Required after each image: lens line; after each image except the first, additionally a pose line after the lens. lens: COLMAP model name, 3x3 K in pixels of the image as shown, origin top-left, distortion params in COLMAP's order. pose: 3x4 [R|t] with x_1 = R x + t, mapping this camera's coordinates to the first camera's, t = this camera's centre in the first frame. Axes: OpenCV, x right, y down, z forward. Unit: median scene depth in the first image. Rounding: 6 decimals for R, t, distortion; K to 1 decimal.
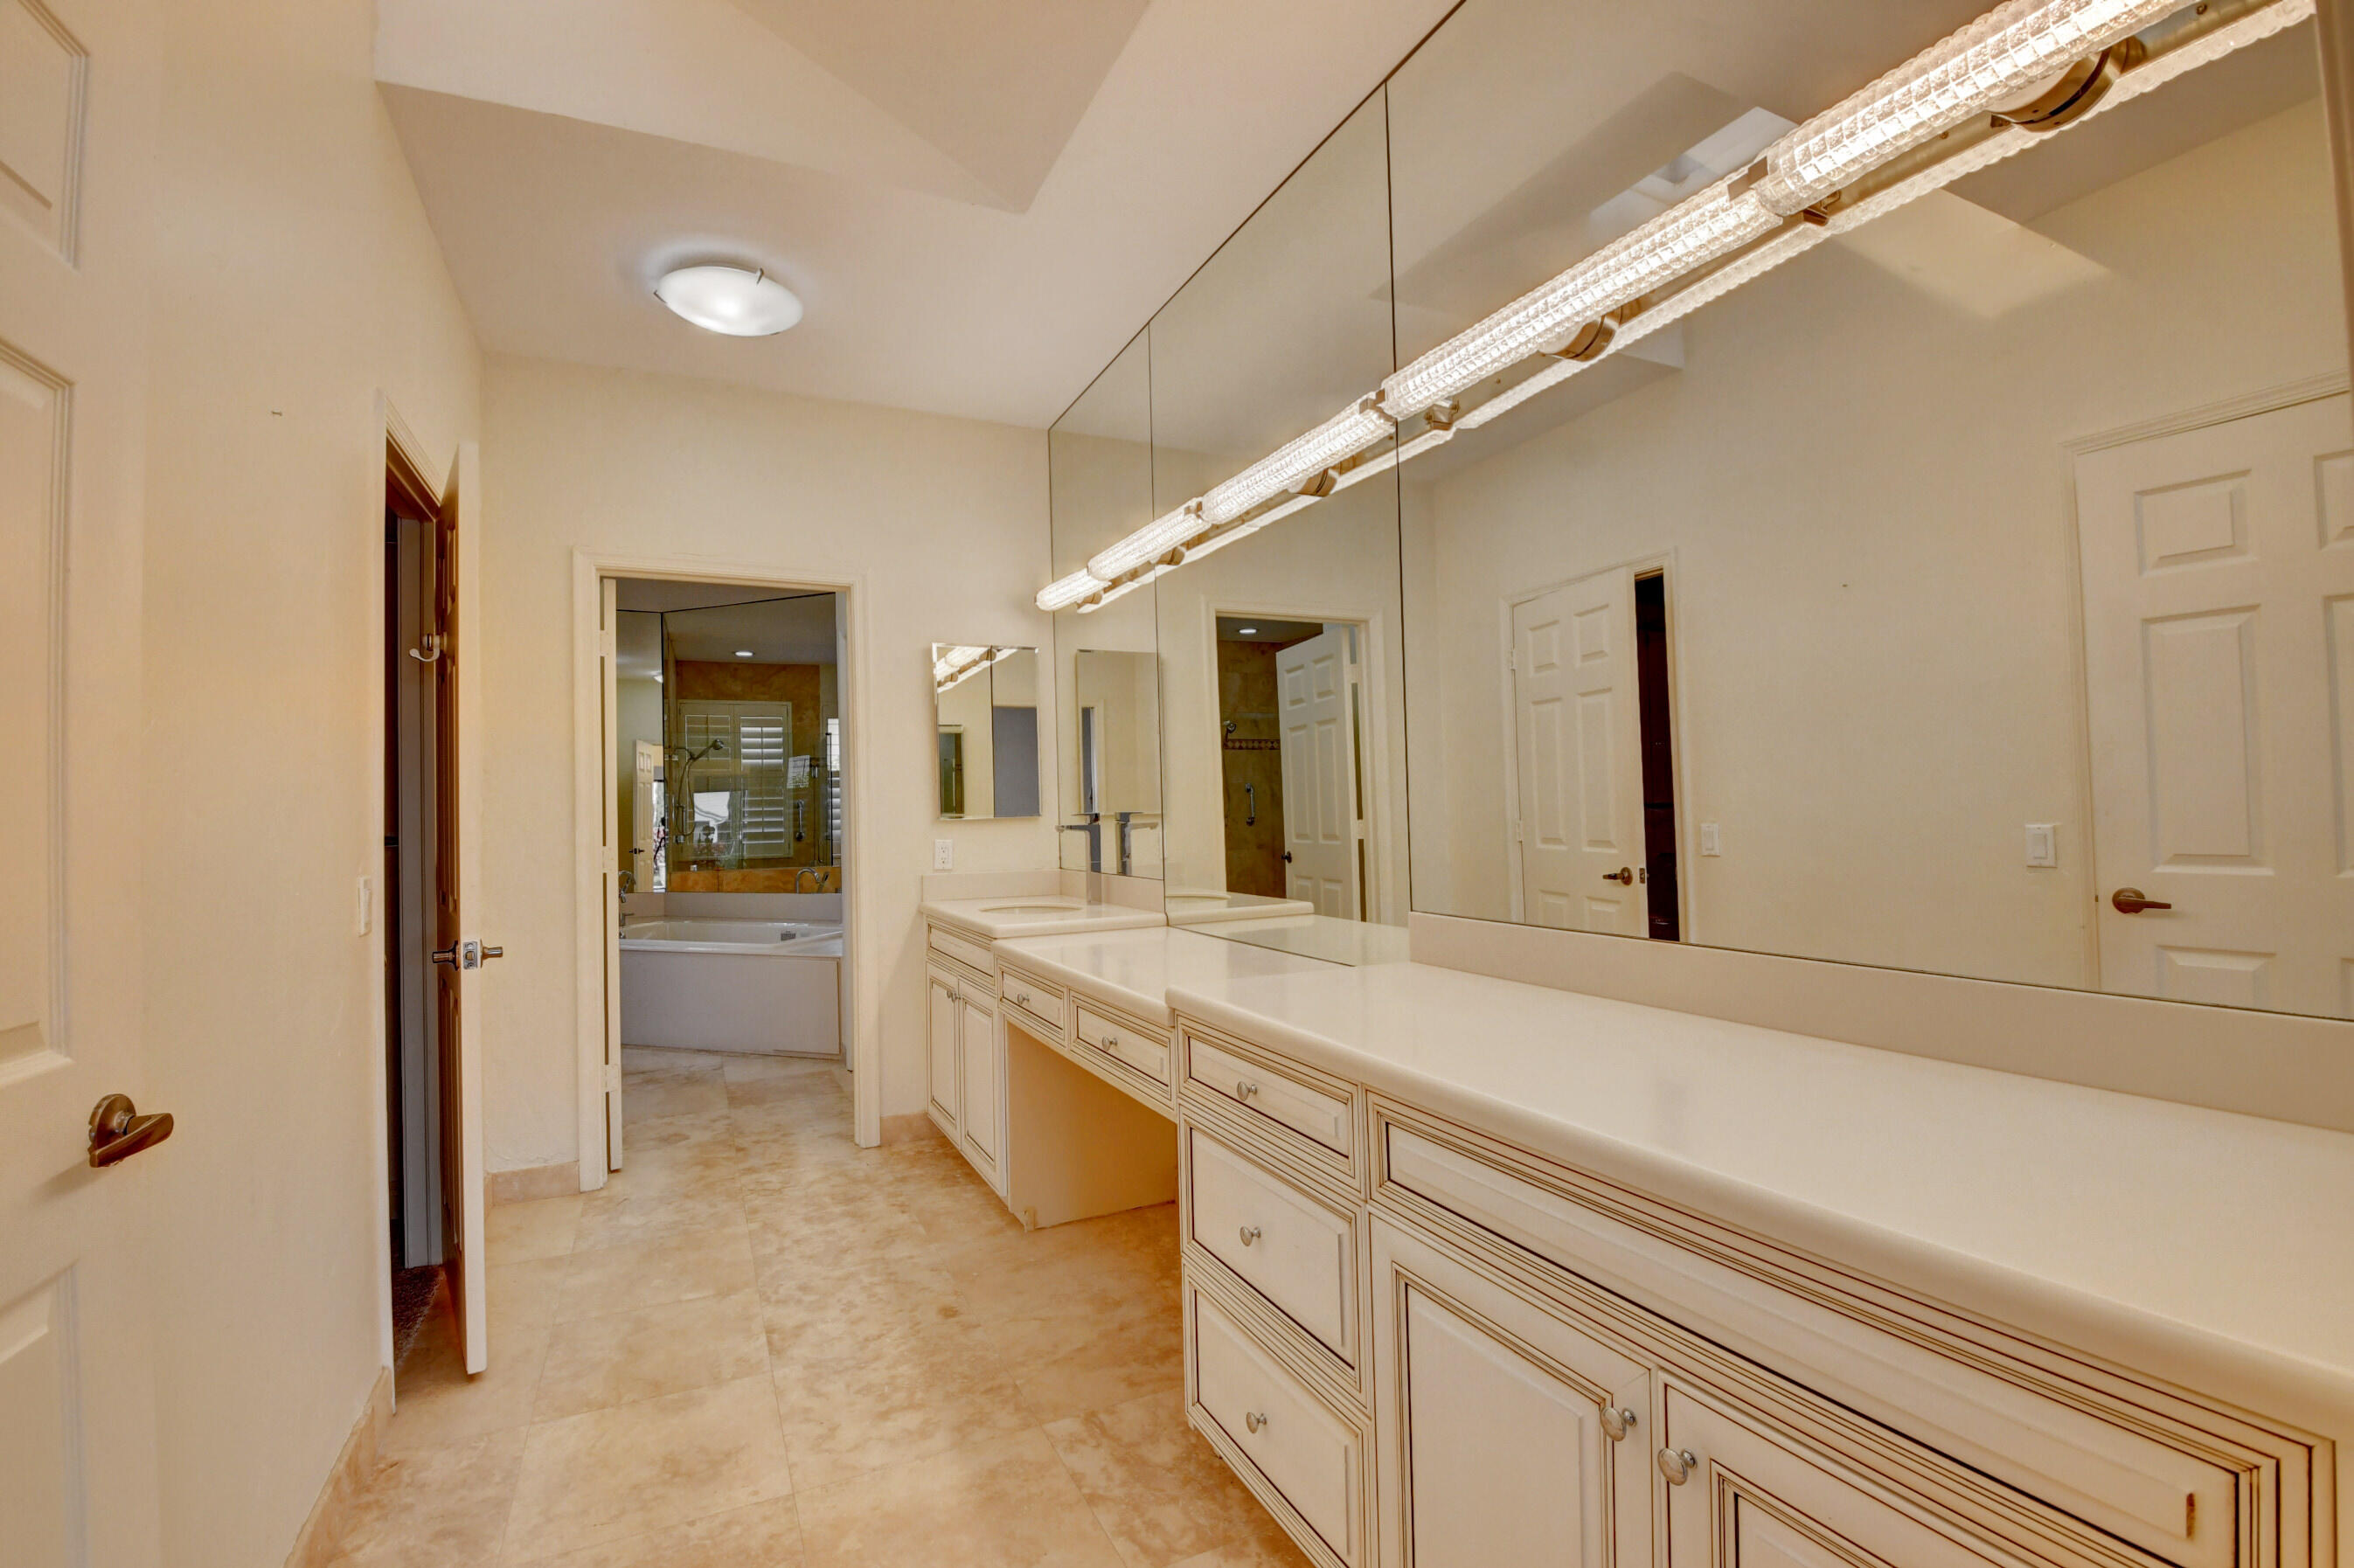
lens RADIAL K [[1036.7, 0, 1175.7], [0, 1036.7, 792.6], [0, 0, 1]] dist [0.004828, -0.015914]
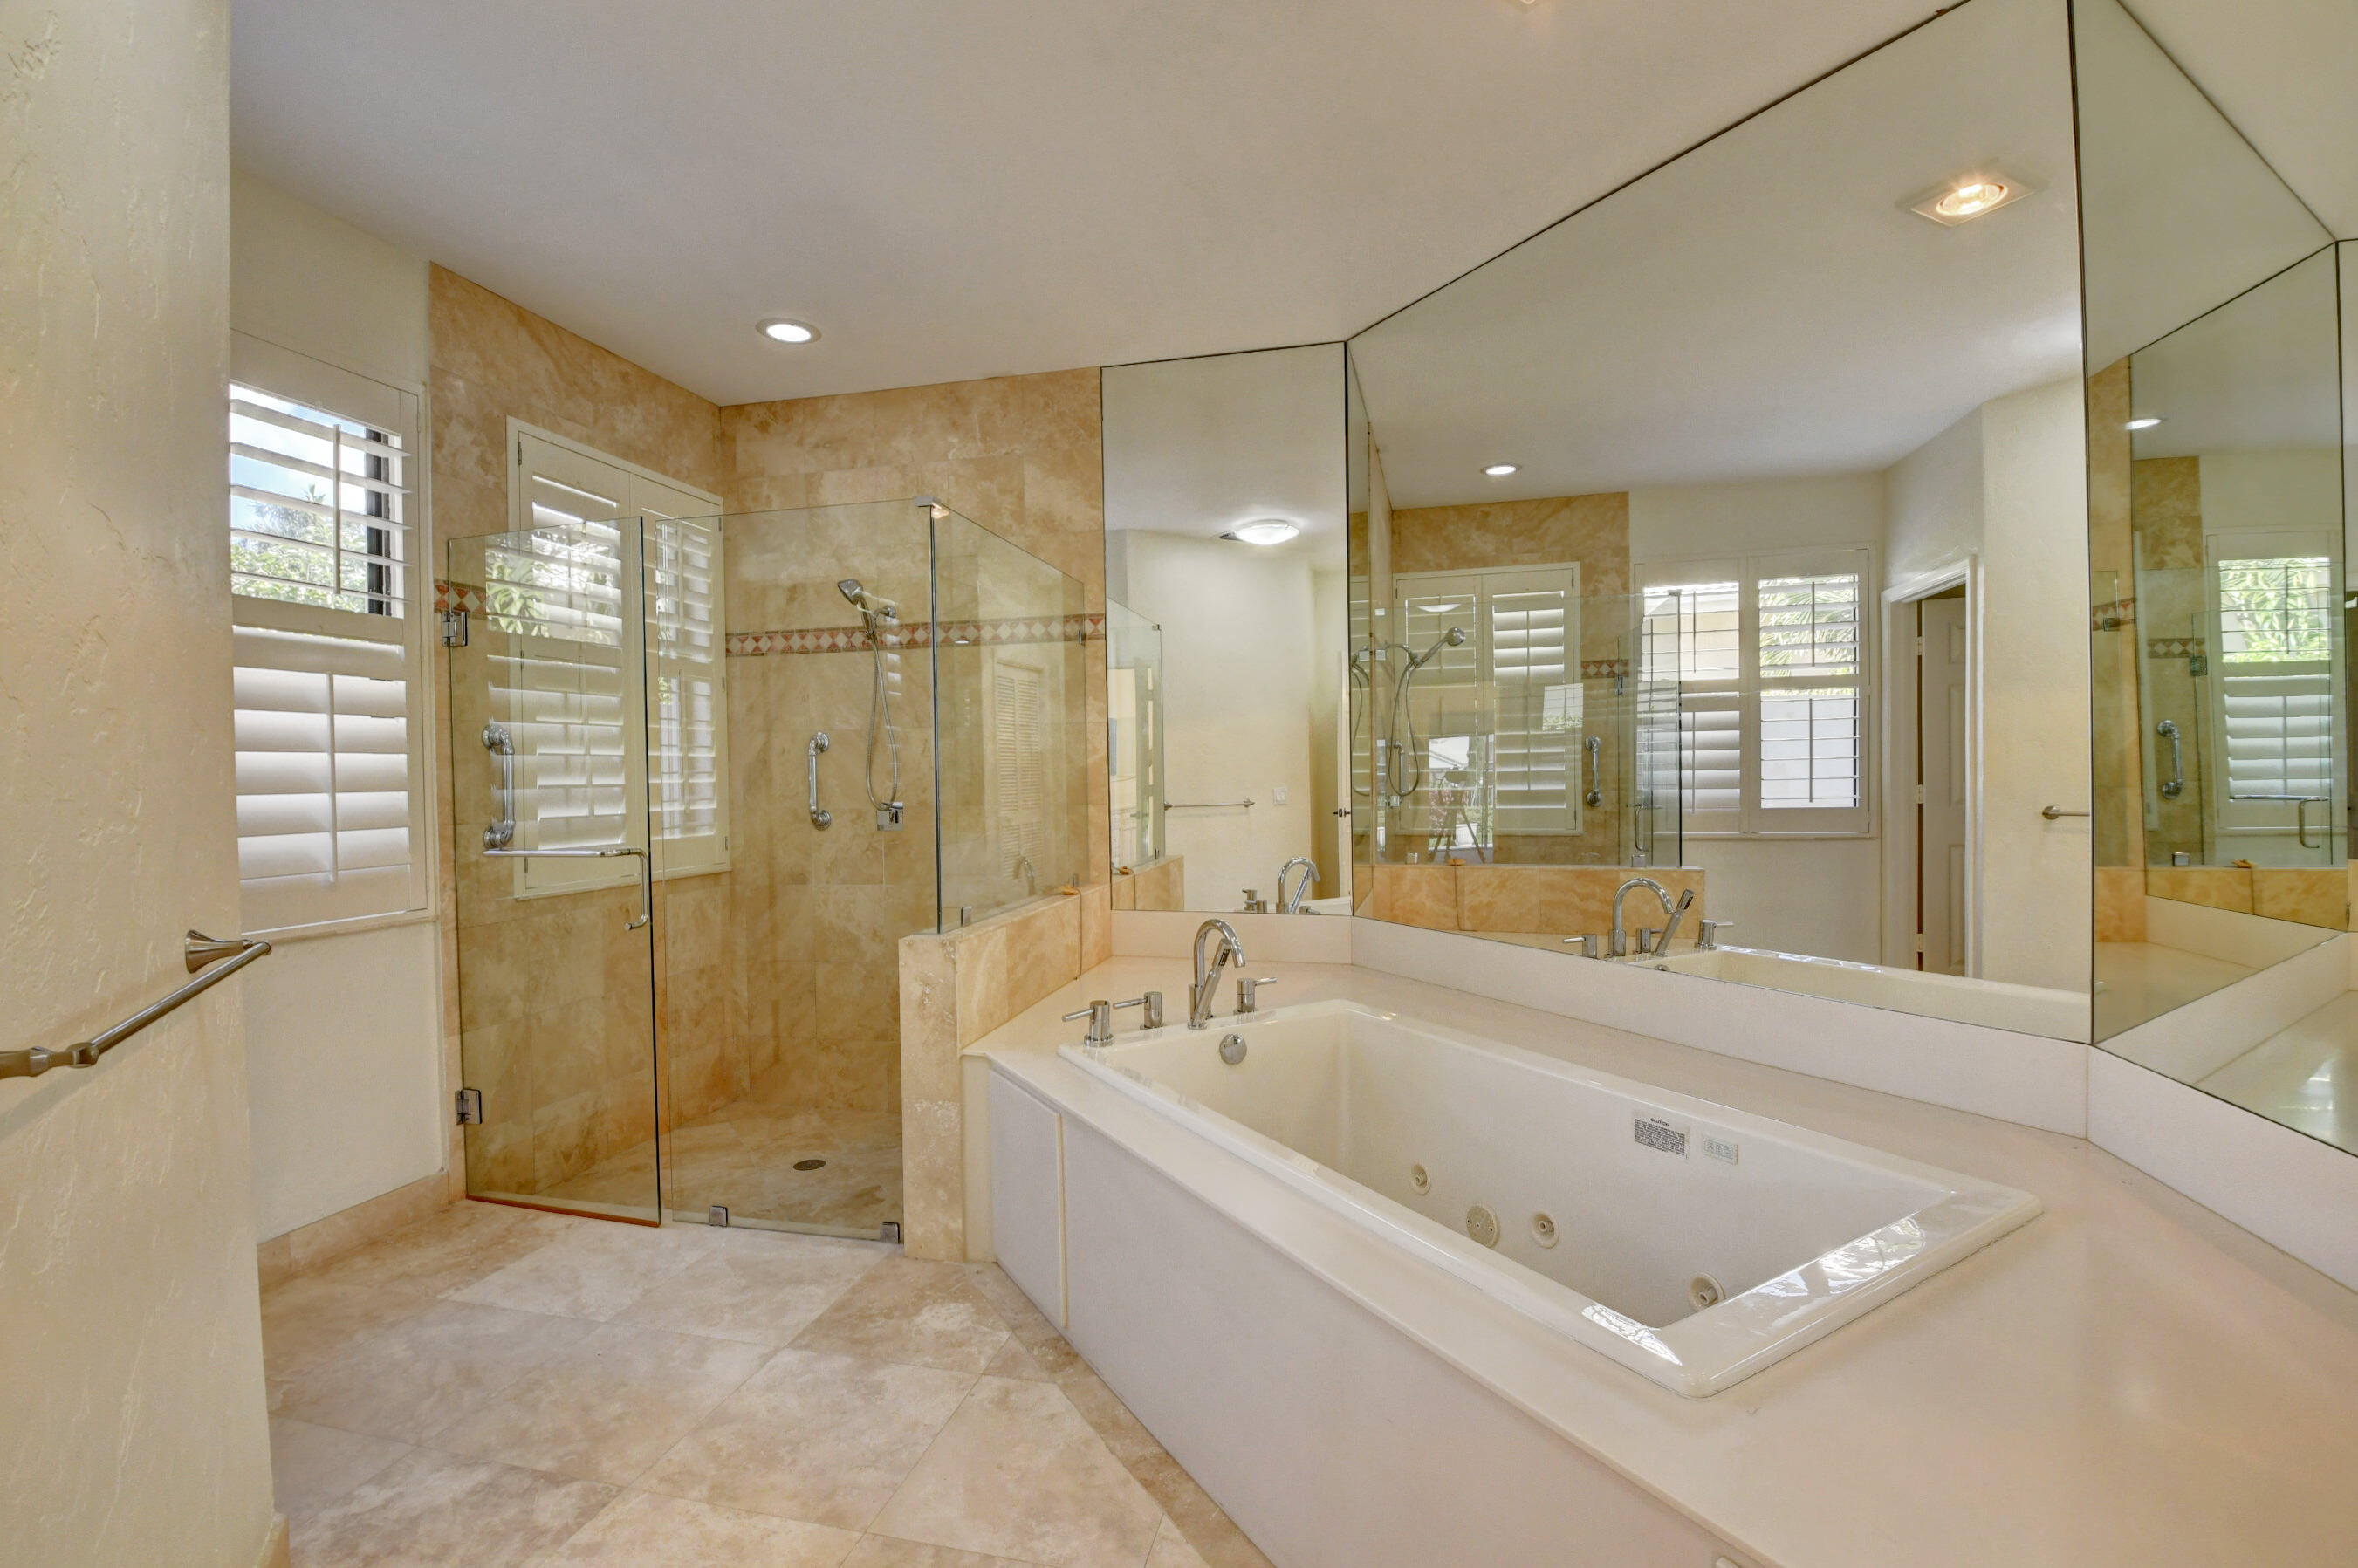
lens RADIAL K [[1038.5, 0, 1173.8], [0, 1038.5, 785.3], [0, 0, 1]] dist [0.004828, -0.015914]
pose [[0.777320, 0.018095, -0.628845, -0.185480], [0.005563, 0.999349, 0.035633, 0.013307], [0.629080, -0.031196, 0.776714, 0.420368]]
